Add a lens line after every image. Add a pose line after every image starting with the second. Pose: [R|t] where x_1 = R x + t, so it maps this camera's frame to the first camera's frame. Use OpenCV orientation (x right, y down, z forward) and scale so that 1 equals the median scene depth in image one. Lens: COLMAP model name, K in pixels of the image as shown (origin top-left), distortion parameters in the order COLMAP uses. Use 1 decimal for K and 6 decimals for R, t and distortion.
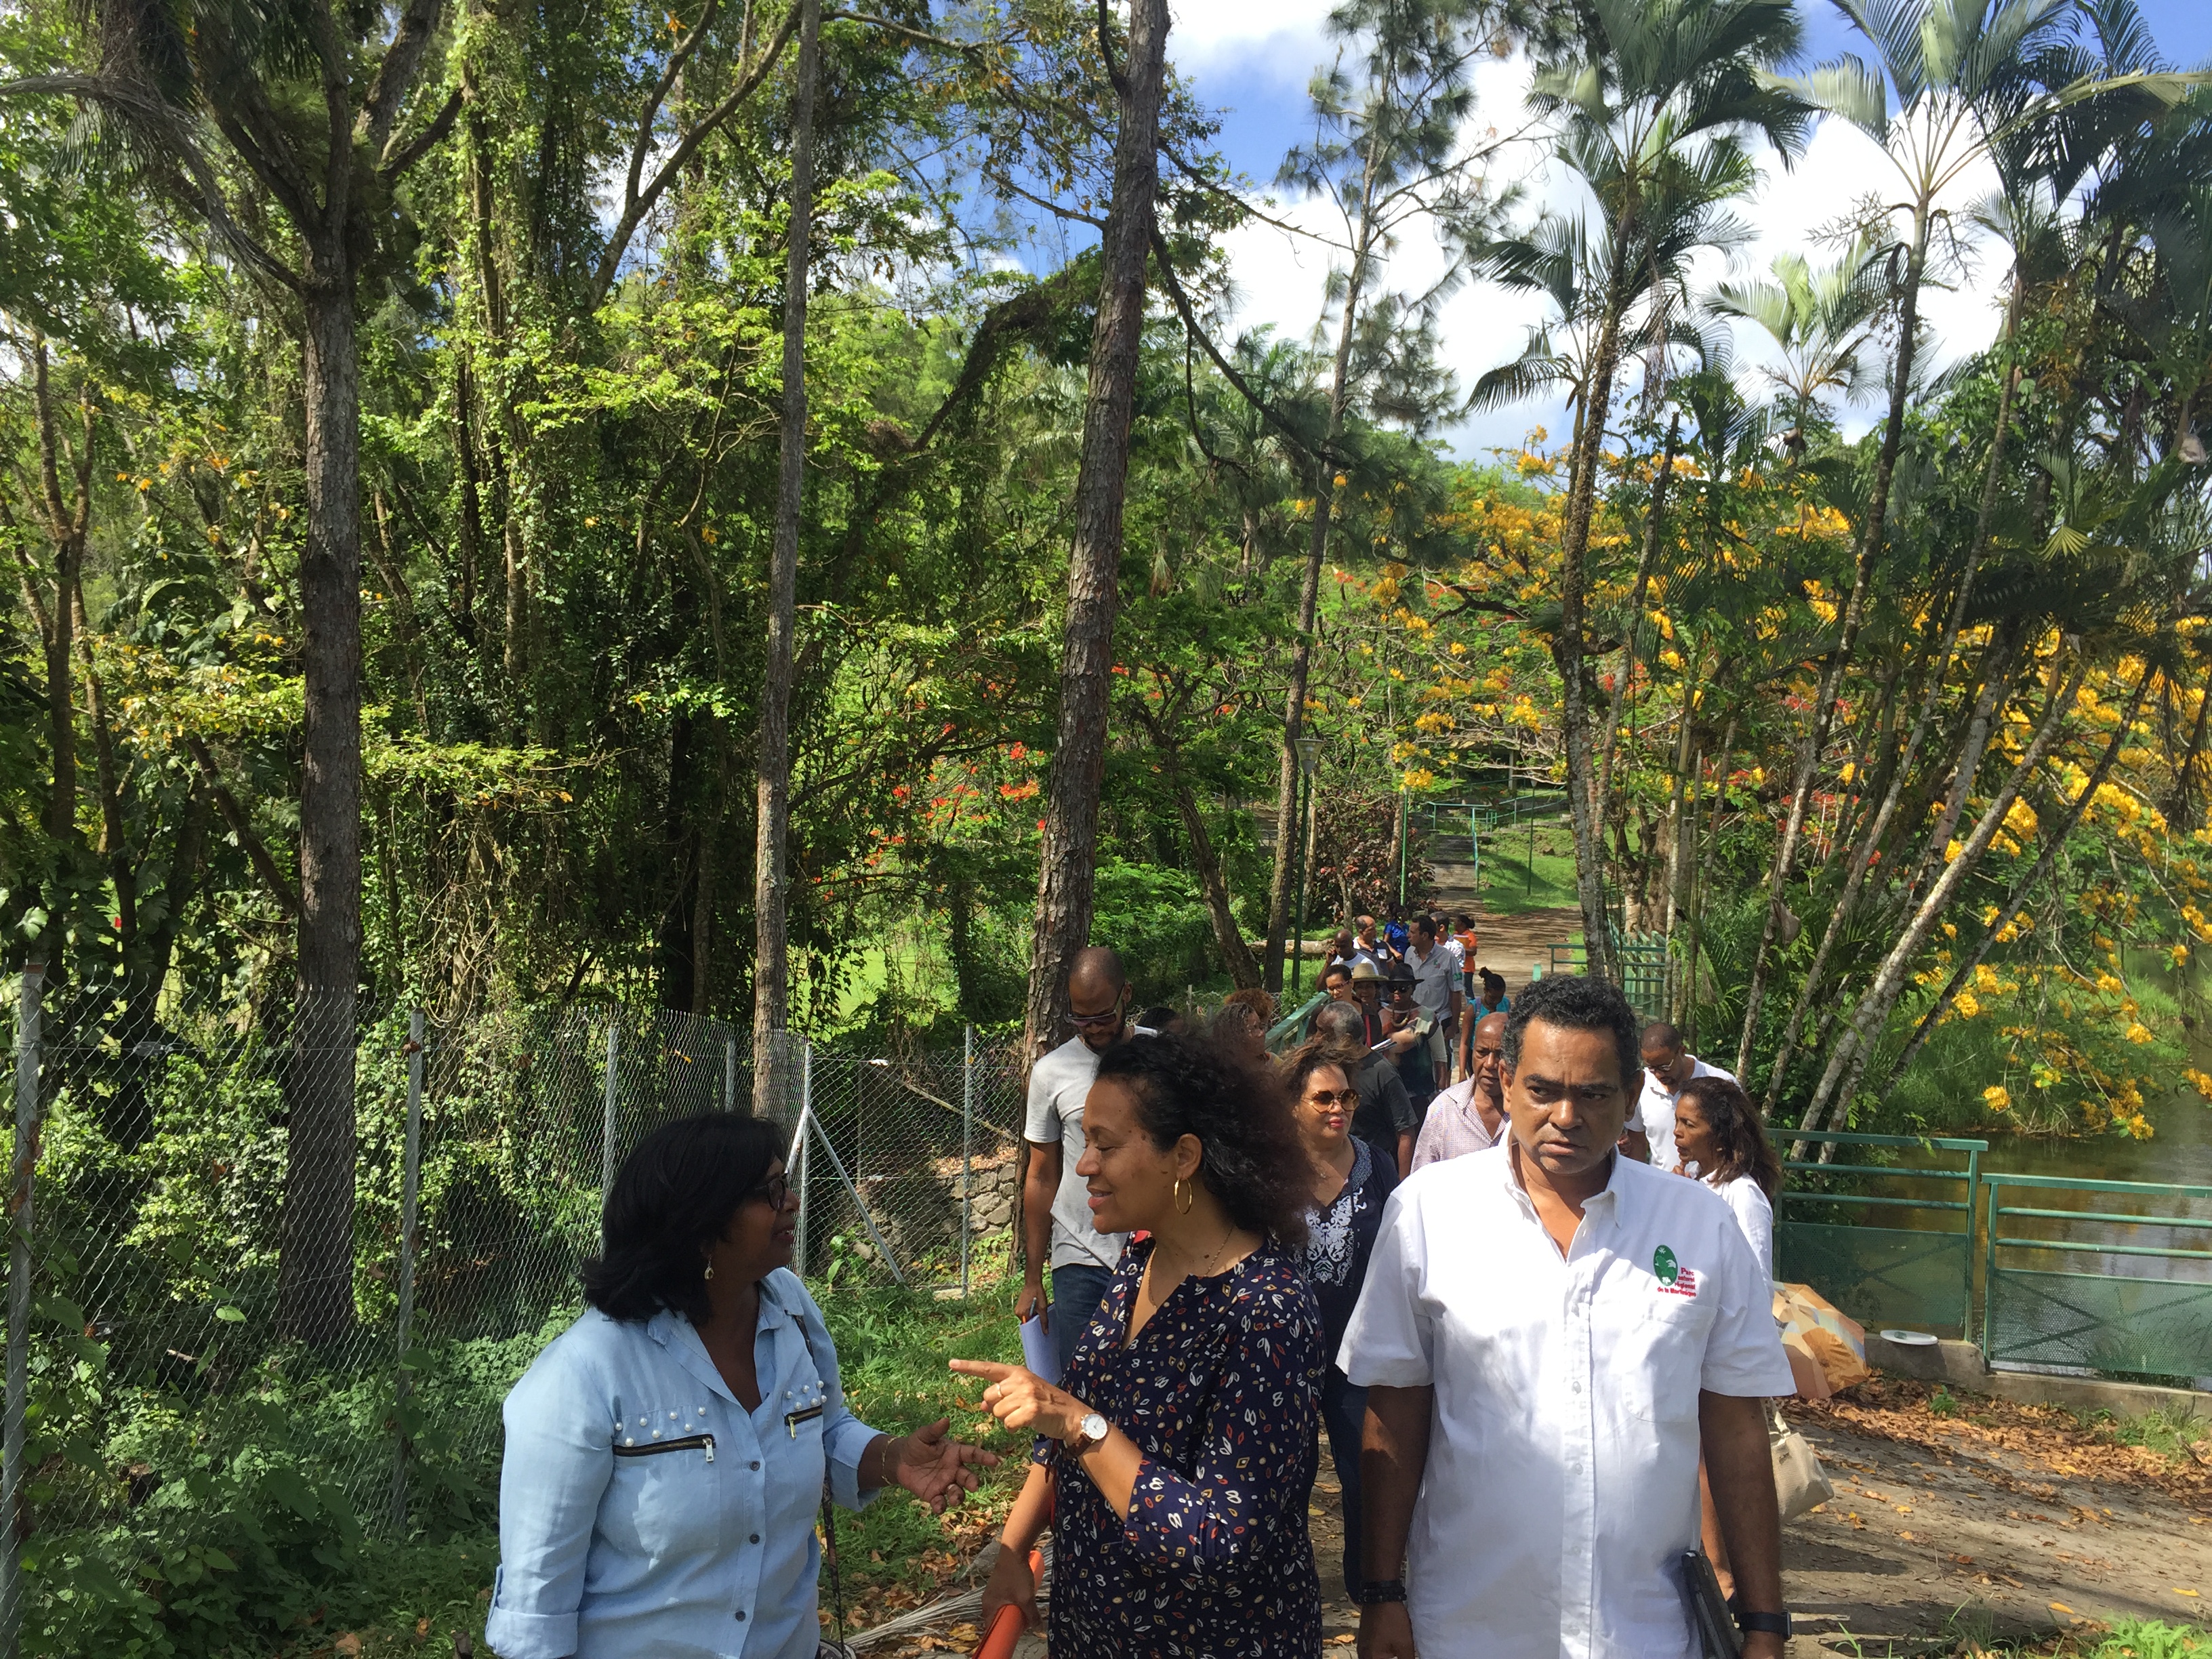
lens RADIAL K [[1898.8, 0, 1112.0], [0, 1898.8, 824.7], [0, 0, 1]] dist [0.062230, -0.073762]
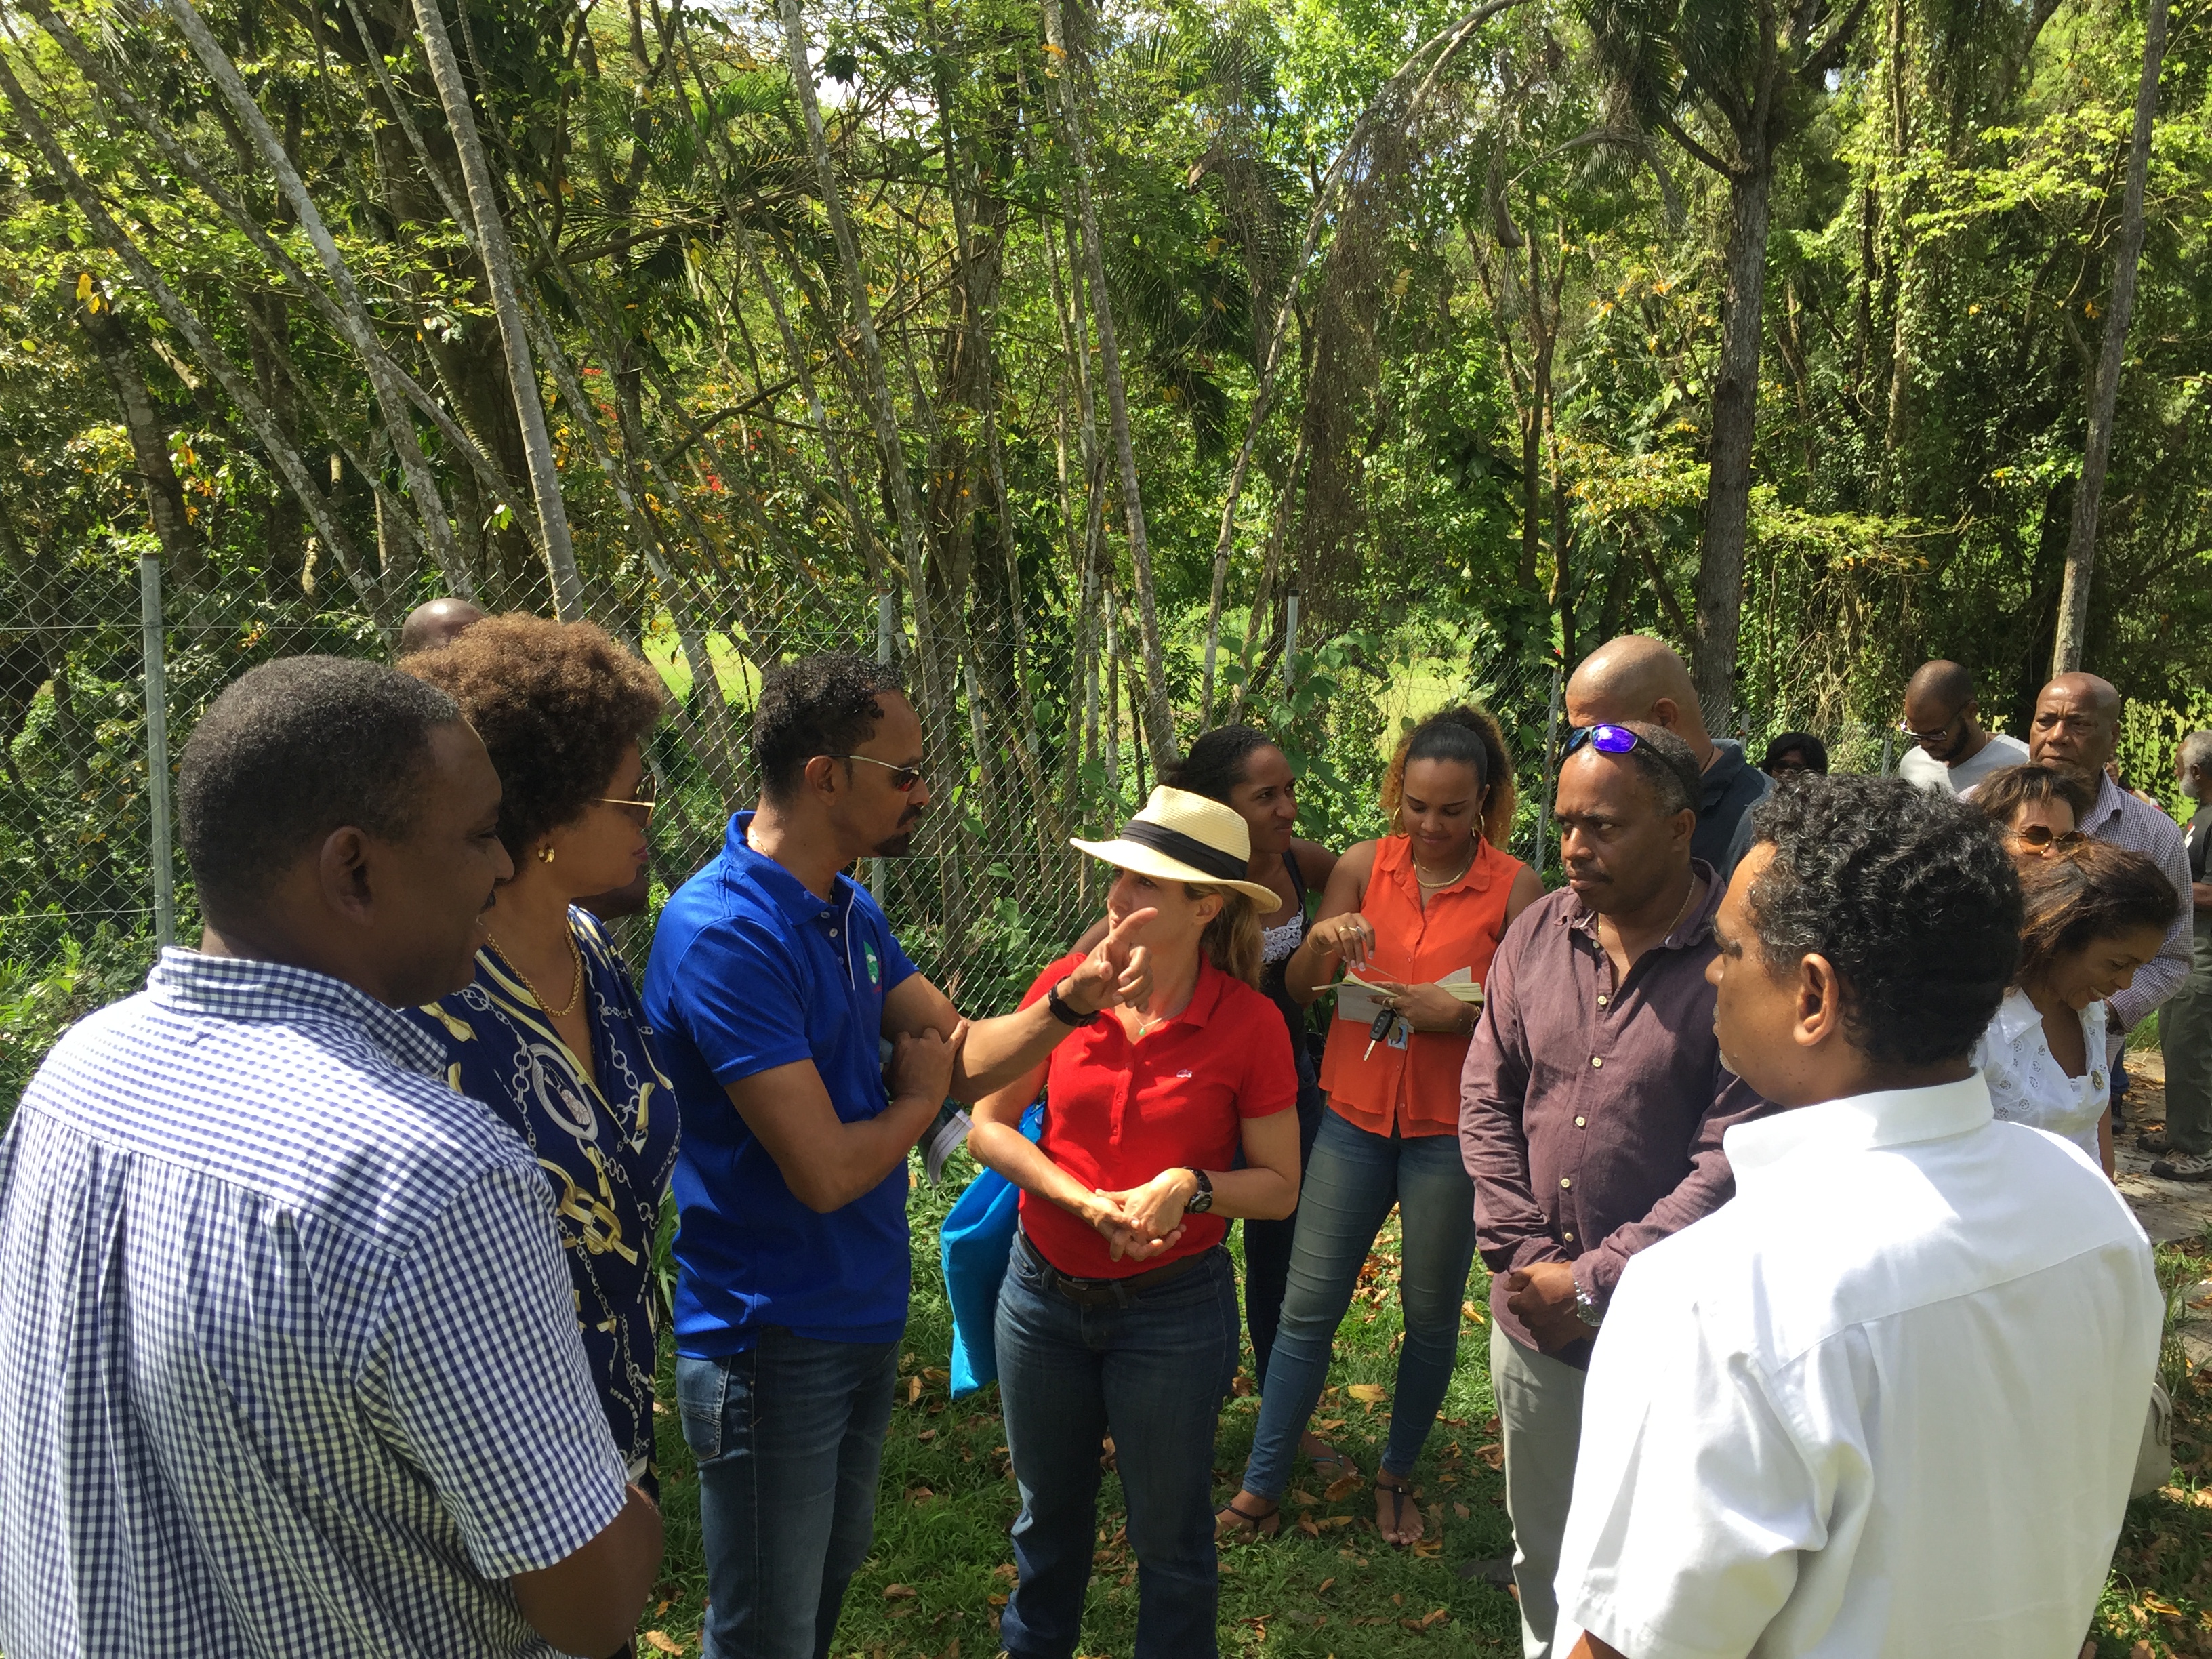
lens RADIAL K [[1898.8, 0, 1105.8], [0, 1898.8, 830.4], [0, 0, 1]] dist [0.062230, -0.073762]
pose [[0.759553, 0.110981, -0.640908, 0.096012], [-0.022048, 0.989163, 0.145156, -0.010262], [0.650072, -0.096123, 0.753768, -0.204087]]
